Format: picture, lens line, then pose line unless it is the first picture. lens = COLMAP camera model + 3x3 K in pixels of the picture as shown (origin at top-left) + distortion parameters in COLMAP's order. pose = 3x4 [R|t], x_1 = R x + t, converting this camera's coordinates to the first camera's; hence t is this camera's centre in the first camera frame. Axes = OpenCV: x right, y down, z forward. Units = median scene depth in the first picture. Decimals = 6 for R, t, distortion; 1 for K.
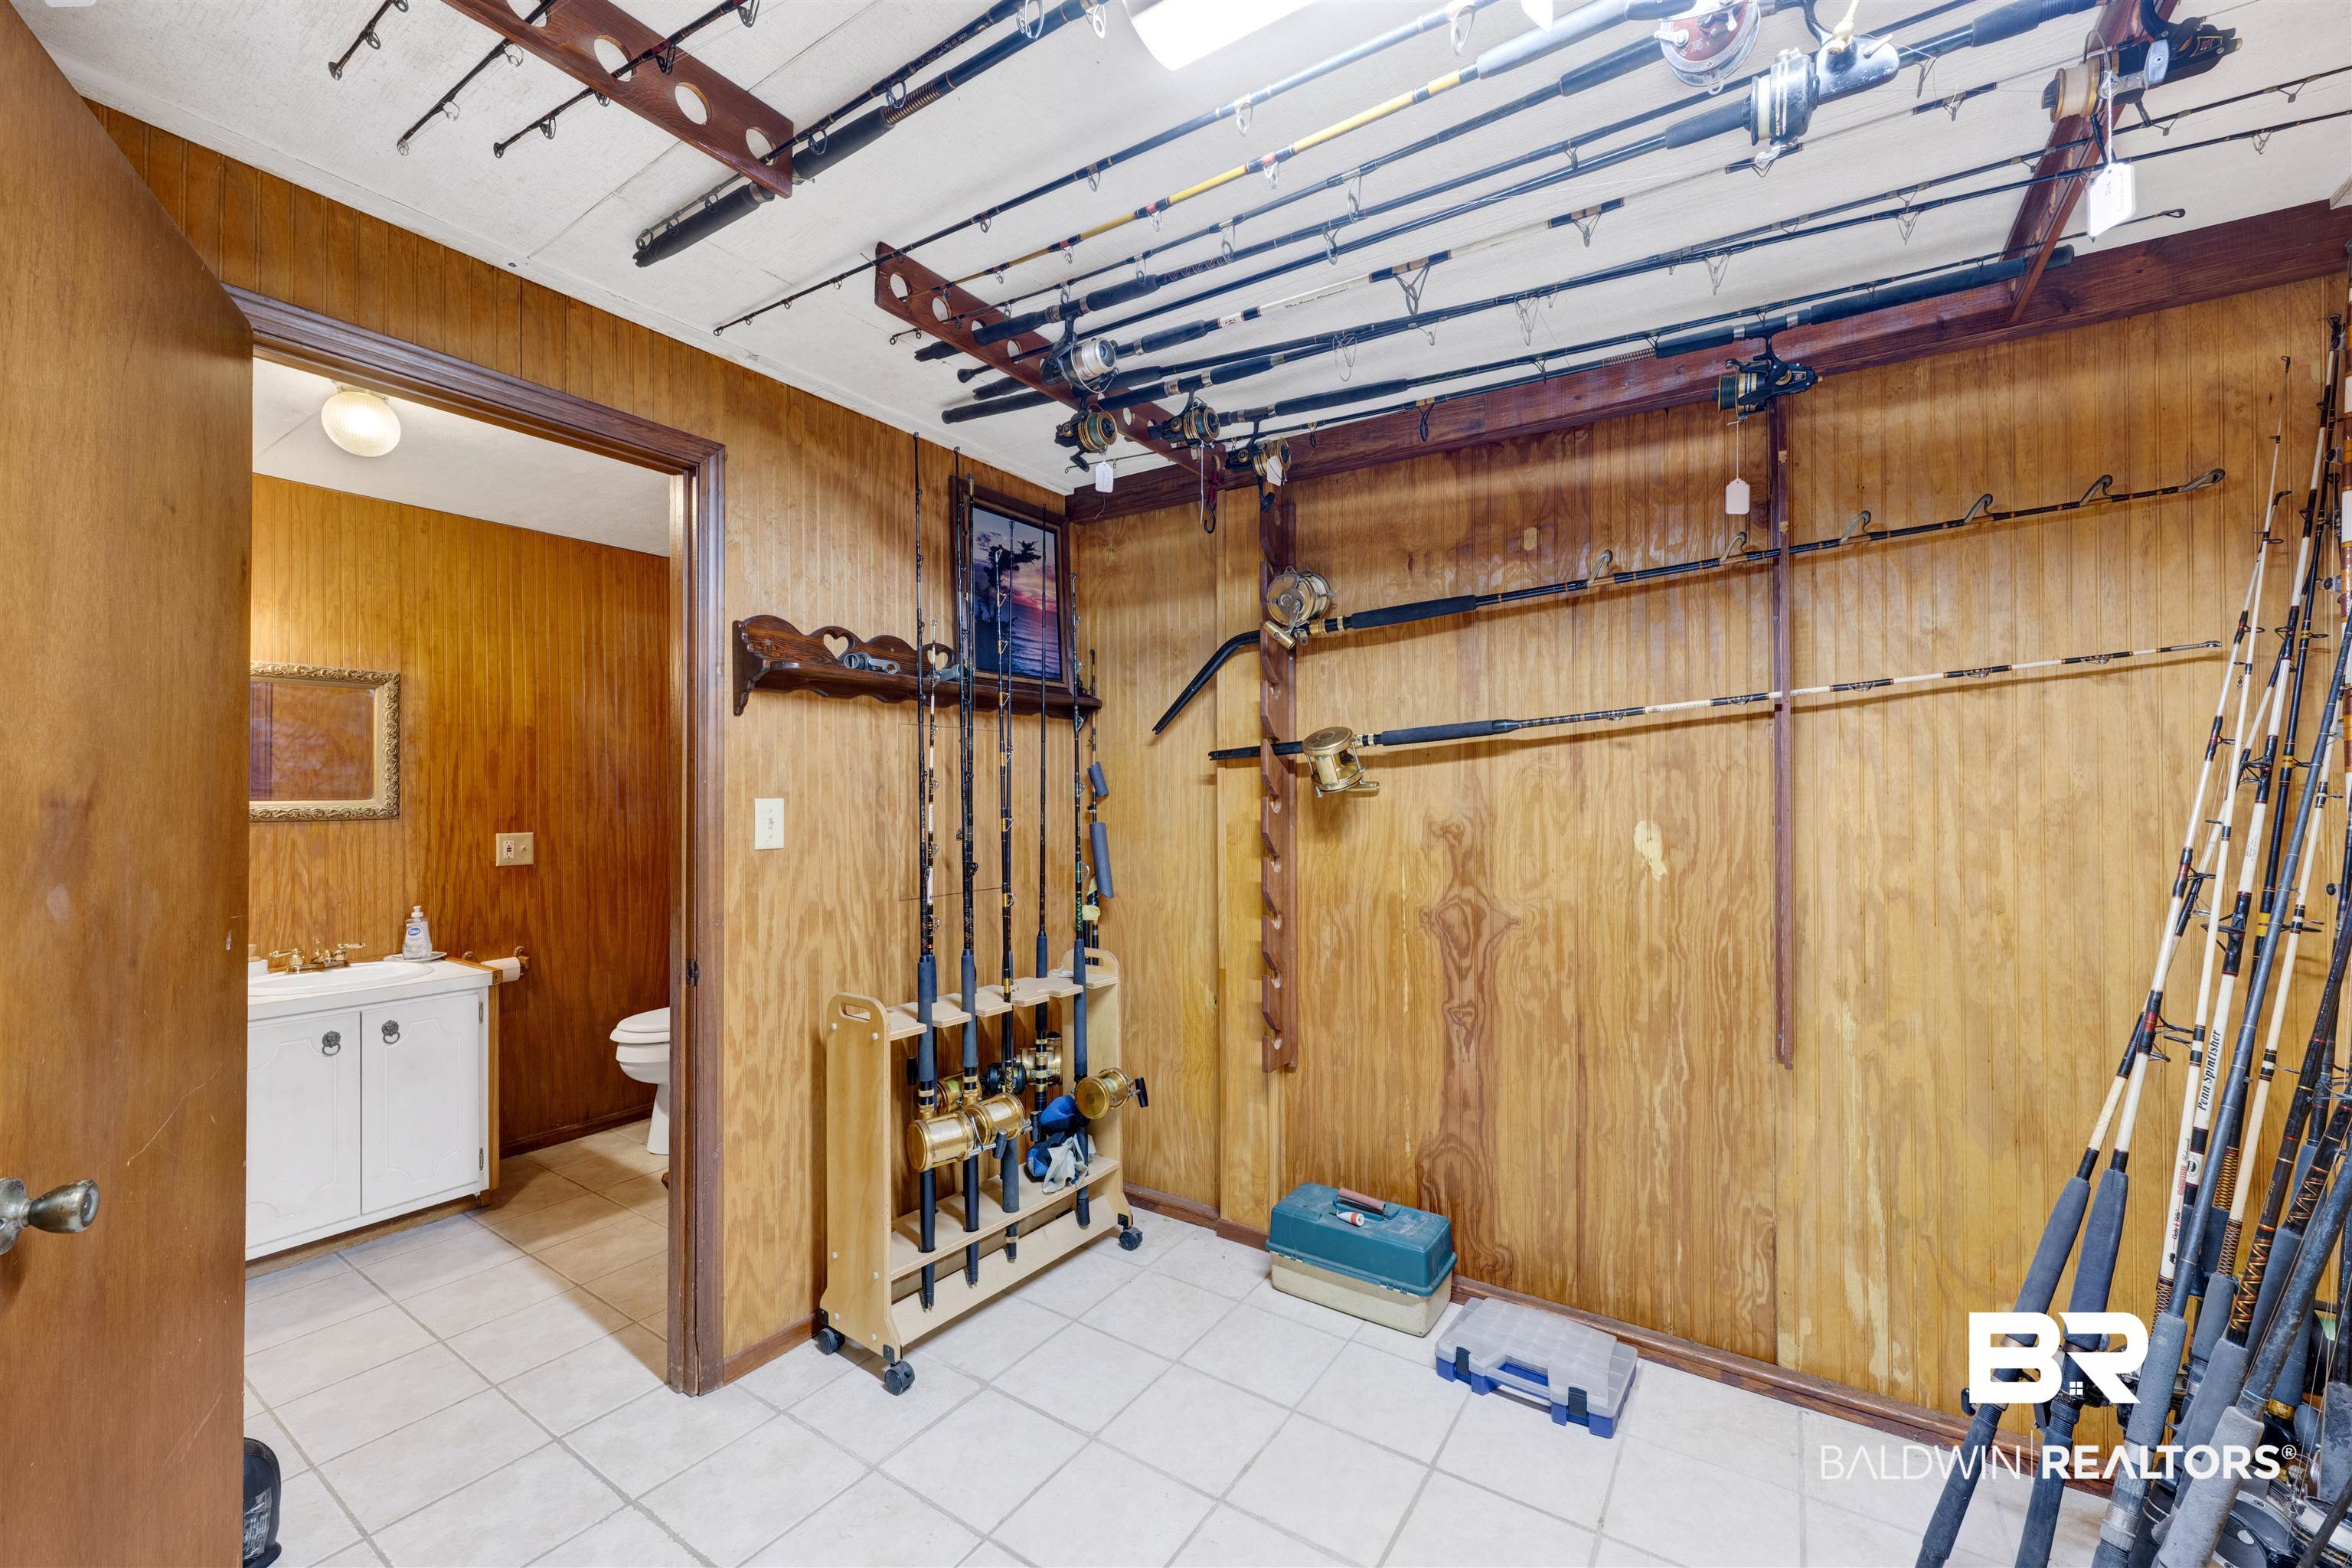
lens RADIAL K [[945.6, 0, 1180.8], [0, 945.6, 791.0], [0, 0, 1]] dist [0.000175, 0.000156]
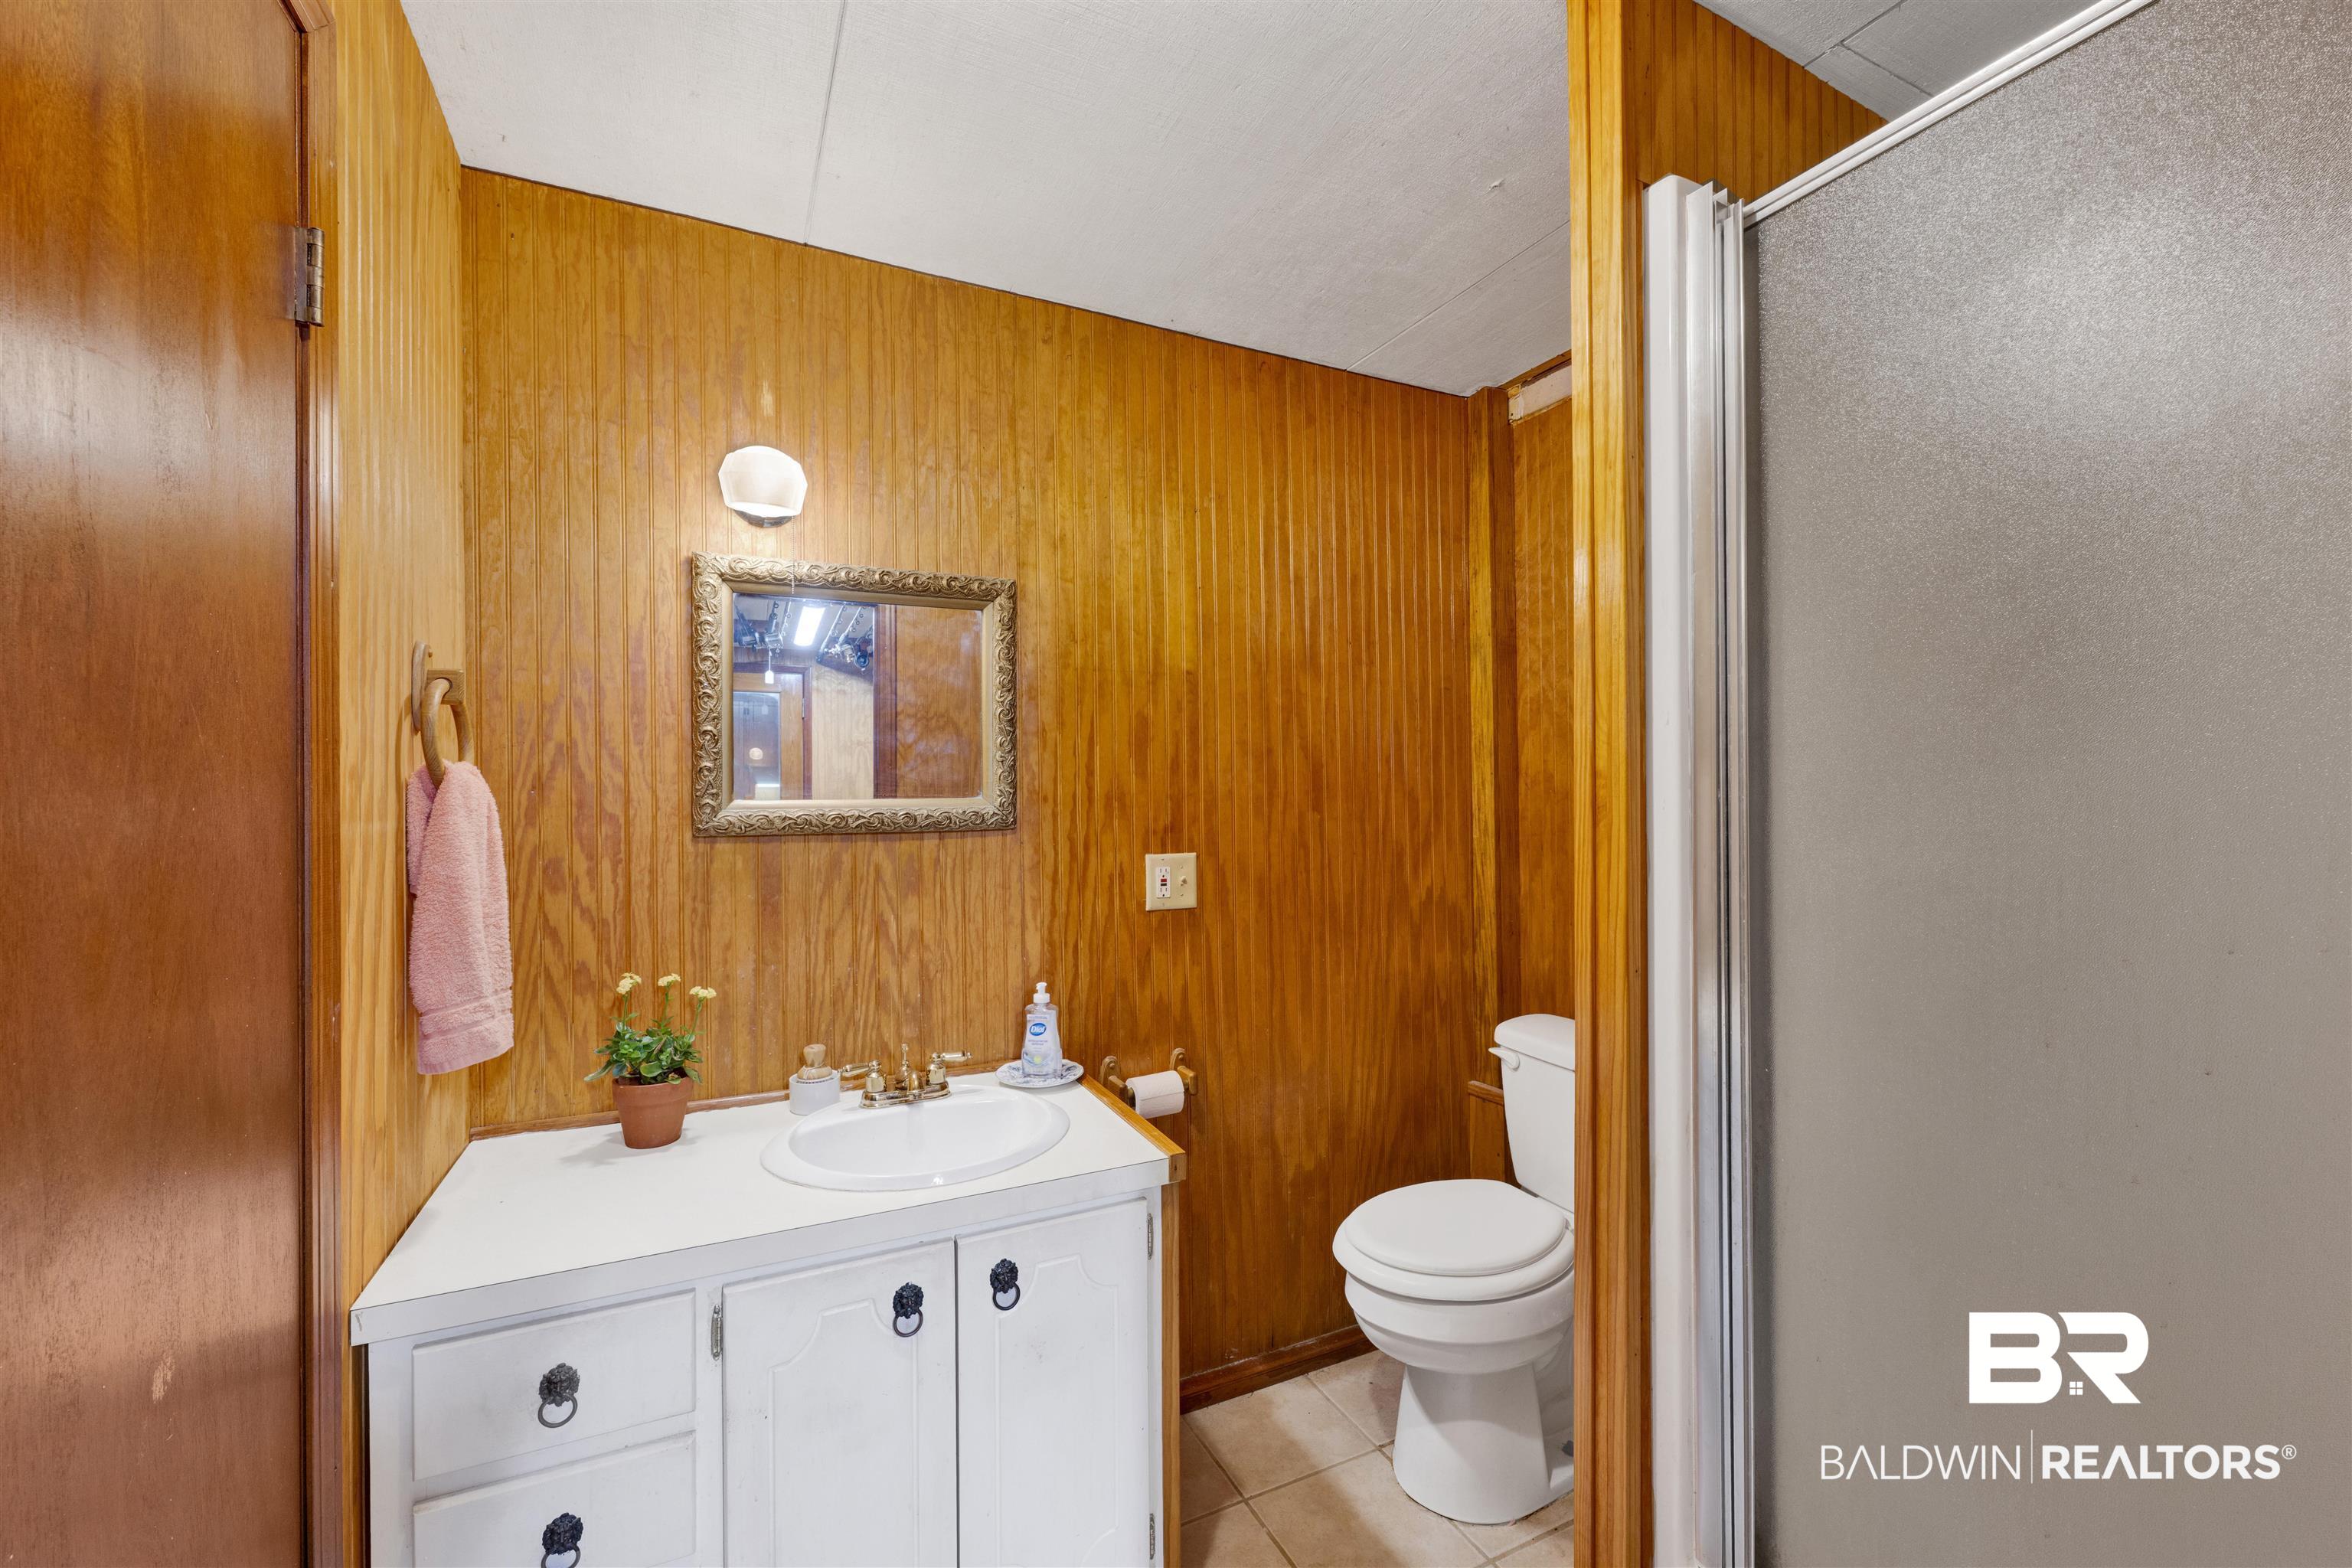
lens RADIAL K [[945.6, 0, 1169.8], [0, 945.6, 783.2], [0, 0, 1]] dist [0.000175, 0.000156]
pose [[0.863704, -0.005677, -0.503968, -0.437243], [0.005278, 0.999984, -0.002220, 0.002314], [0.503973, -0.000742, 0.863719, 0.528231]]
